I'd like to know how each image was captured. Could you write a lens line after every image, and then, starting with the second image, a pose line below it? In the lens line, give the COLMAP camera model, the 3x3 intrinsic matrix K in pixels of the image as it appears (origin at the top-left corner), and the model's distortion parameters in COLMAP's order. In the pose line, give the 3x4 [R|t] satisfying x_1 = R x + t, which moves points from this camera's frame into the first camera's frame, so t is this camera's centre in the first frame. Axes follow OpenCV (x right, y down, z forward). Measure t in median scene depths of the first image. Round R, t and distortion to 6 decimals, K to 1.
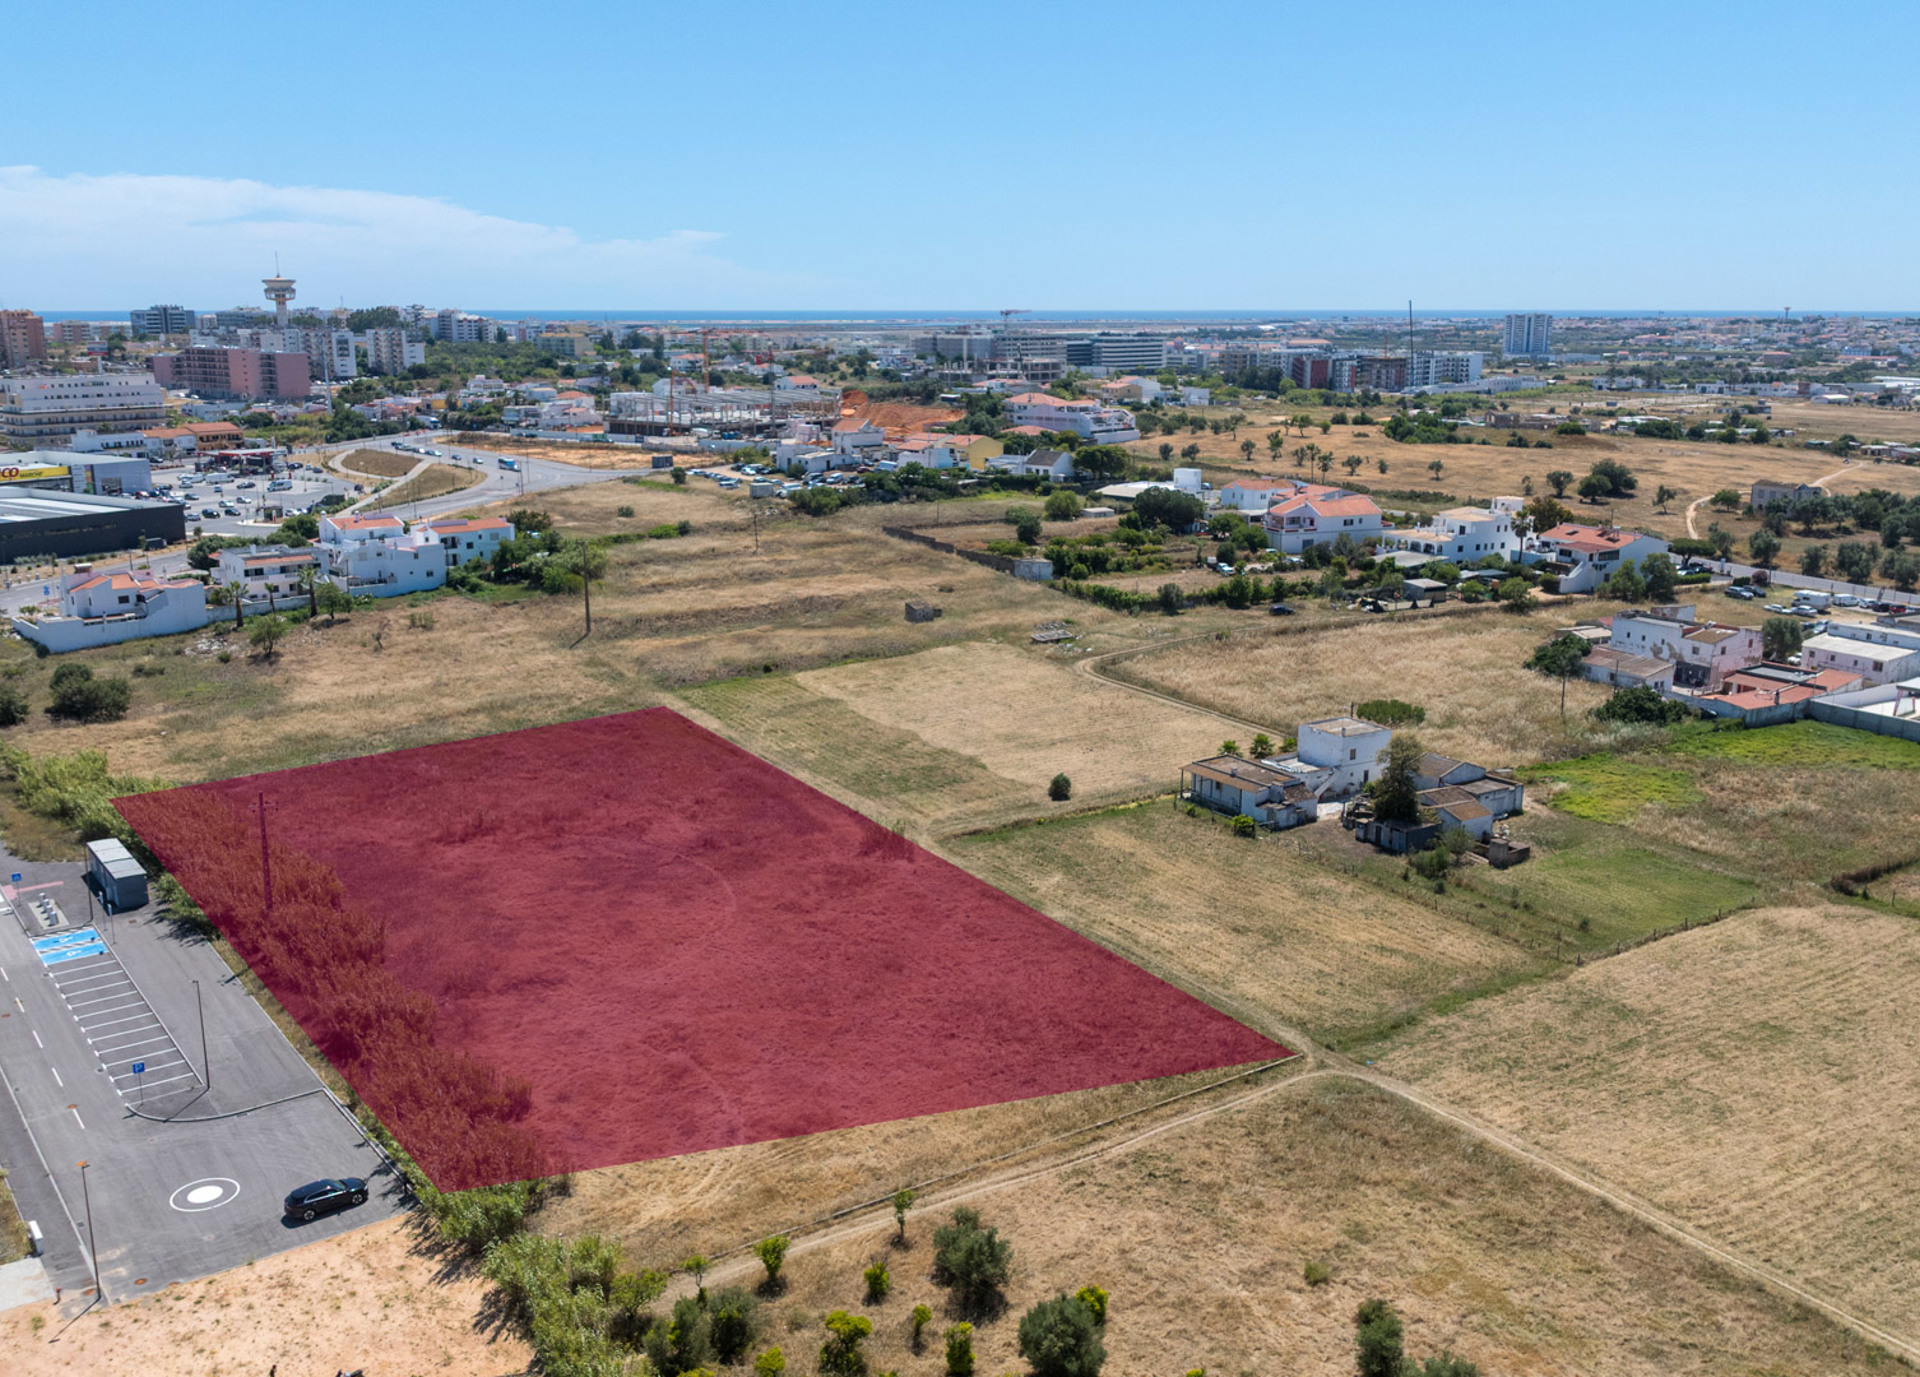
lens RADIAL K [[1744.6, 0, 931.7], [0, 1744.6, 715.7], [0, 0, 1]] dist [0.042002, -0.100660]
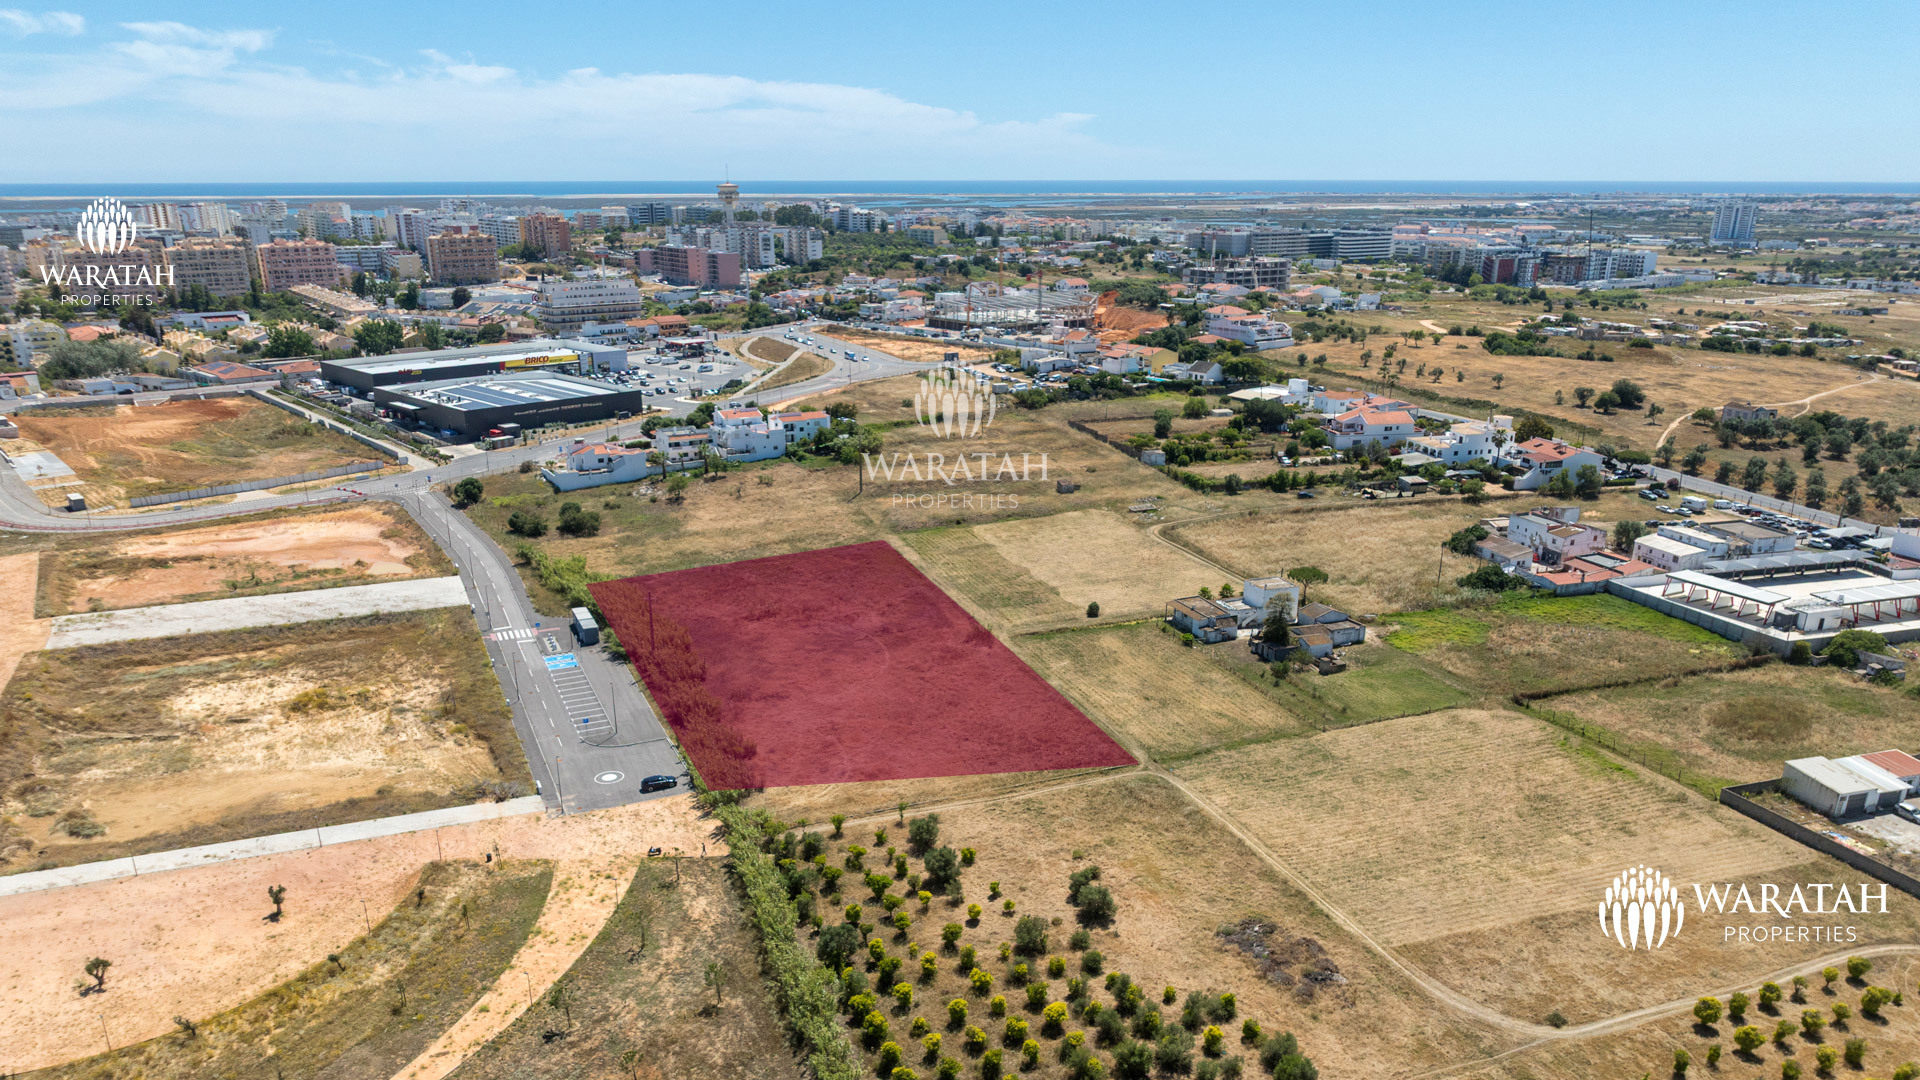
lens RADIAL K [[1346.9, 0, 923.0], [0, 1346.9, 695.1], [0, 0, 1]] dist [0.027287, -0.050364]
pose [[0.975361, 0.076448, -0.206948, 0.150473], [-0.047550, 0.988842, 0.141177, -0.043553], [0.215431, -0.127858, 0.968113, -0.264424]]
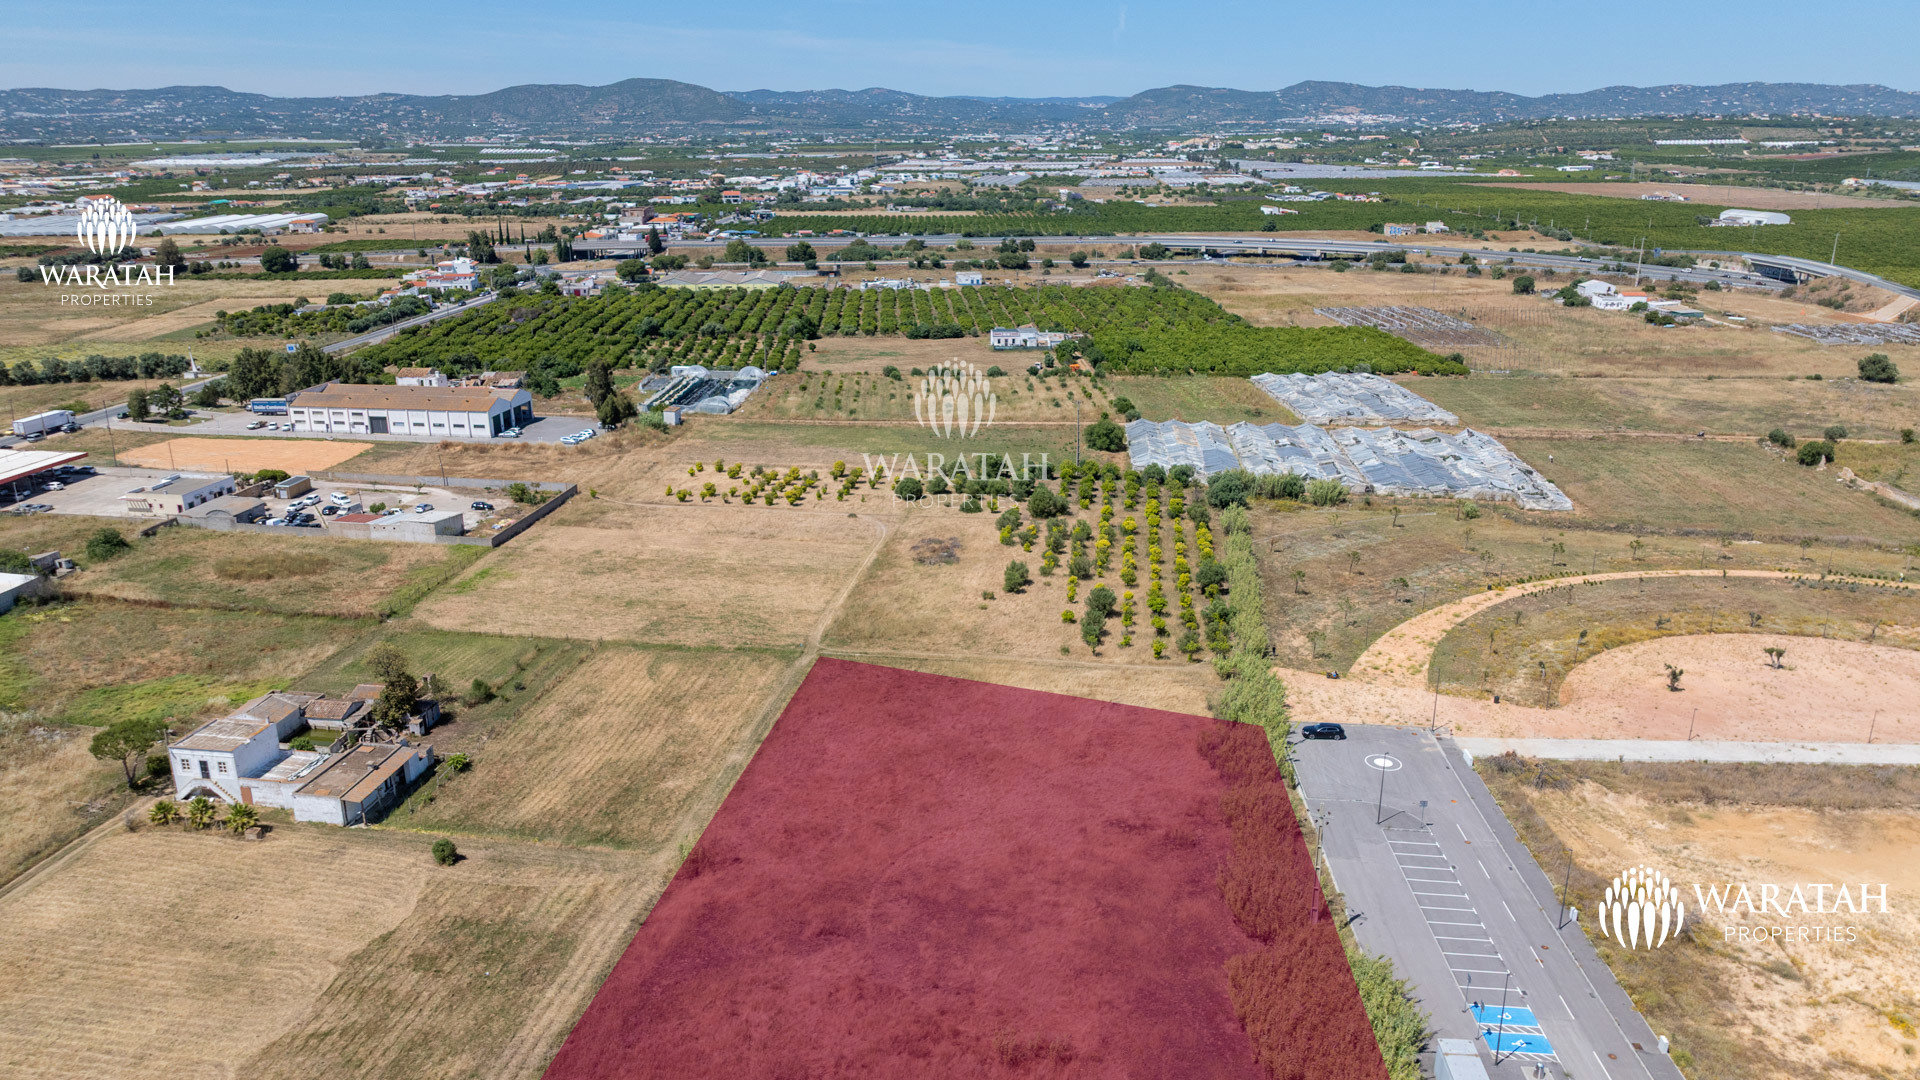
lens RADIAL K [[1346.9, 0, 960.0], [0, 1346.9, 540.0], [0, 0, 1]] dist [0.021320, -0.049733]
pose [[-0.770167, -0.185438, 0.610292, -0.407524], [0.149807, 0.877454, 0.455667, -0.293285], [-0.620001, 0.442365, -0.648006, 0.952991]]
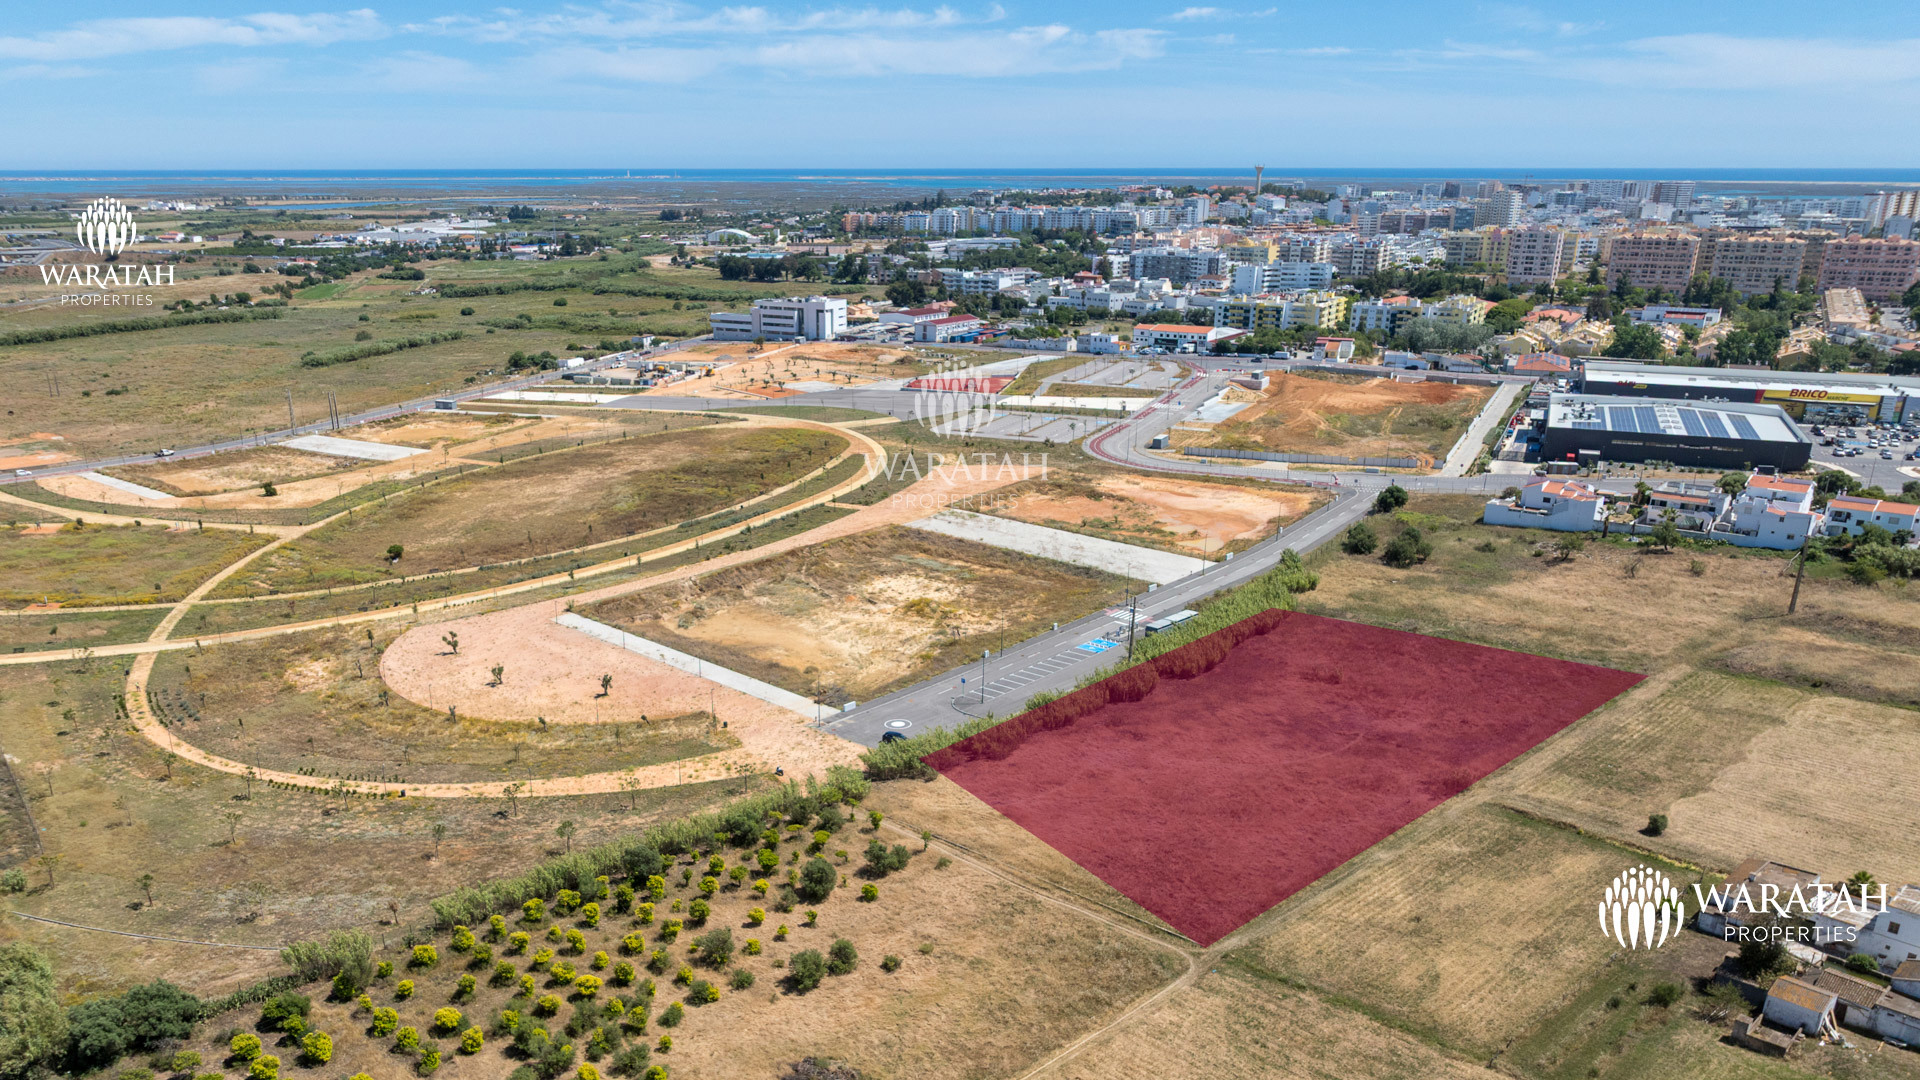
lens RADIAL K [[1435.9, 0, 880.9], [0, 1435.9, 735.7], [0, 0, 1]] dist [0.034779, -0.066563]
pose [[0.185707, 0.363135, -0.913042, 0.634805], [-0.225316, 0.920184, 0.320148, -0.154825], [0.956423, 0.146269, 0.252704, 0.219297]]
